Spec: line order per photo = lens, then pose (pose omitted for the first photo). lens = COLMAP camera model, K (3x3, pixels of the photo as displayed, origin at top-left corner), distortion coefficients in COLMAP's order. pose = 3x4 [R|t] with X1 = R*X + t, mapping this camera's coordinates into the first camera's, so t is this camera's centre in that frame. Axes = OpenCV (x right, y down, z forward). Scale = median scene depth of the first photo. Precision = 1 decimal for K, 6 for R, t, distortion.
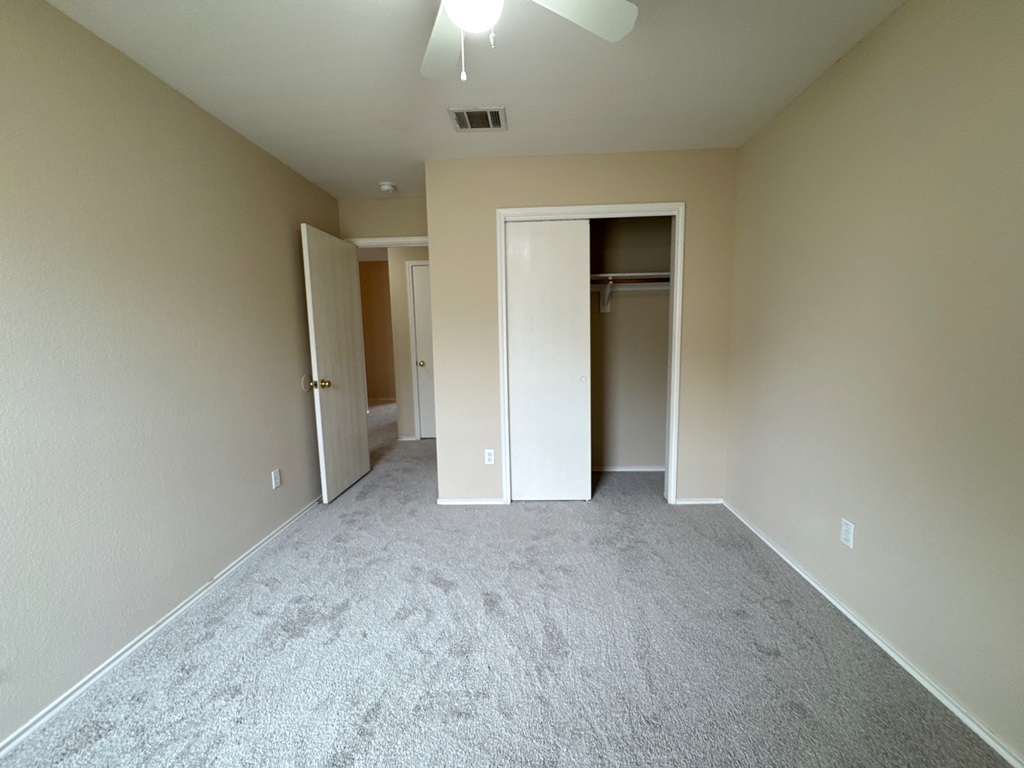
lens RADIAL K [[410.3, 0, 512.0], [0, 410.3, 384.0], [0, 0, 1]] dist [-0.003170, -0.000175]
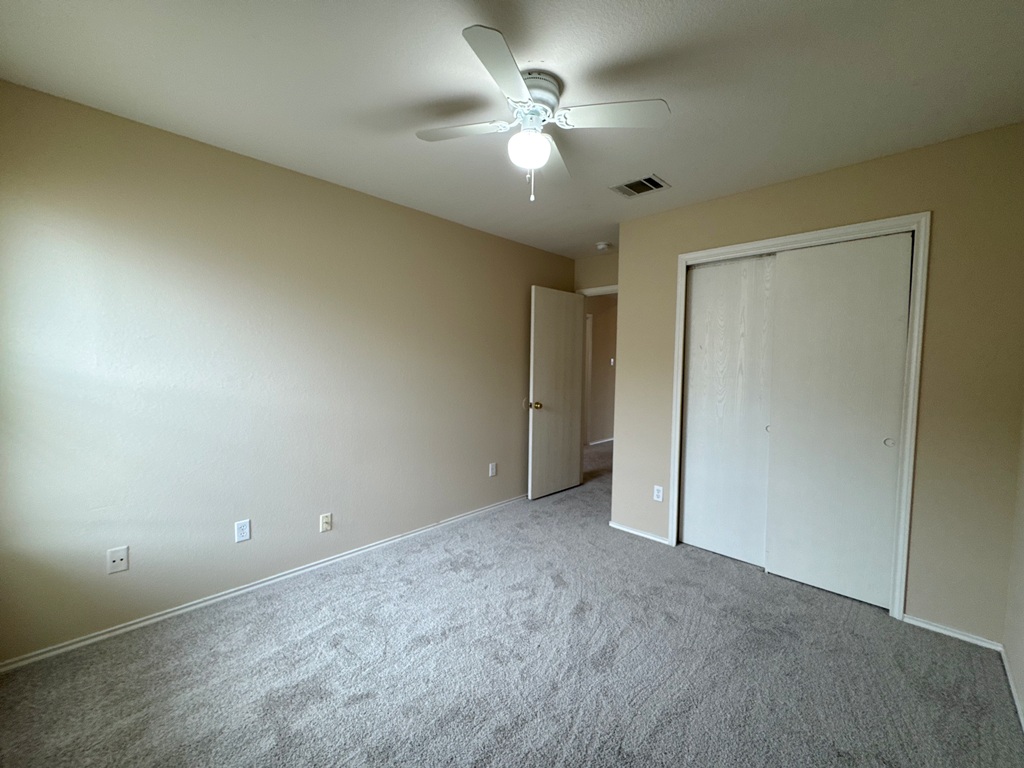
lens RADIAL K [[410.3, 0, 512.0], [0, 410.3, 384.0], [0, 0, 1]] dist [-0.003170, -0.000175]
pose [[0.746862, 0.065116, -0.661784, 0.386281], [-0.110789, 0.993470, -0.027279, -0.027634], [0.655686, 0.093692, 0.749198, -0.028276]]
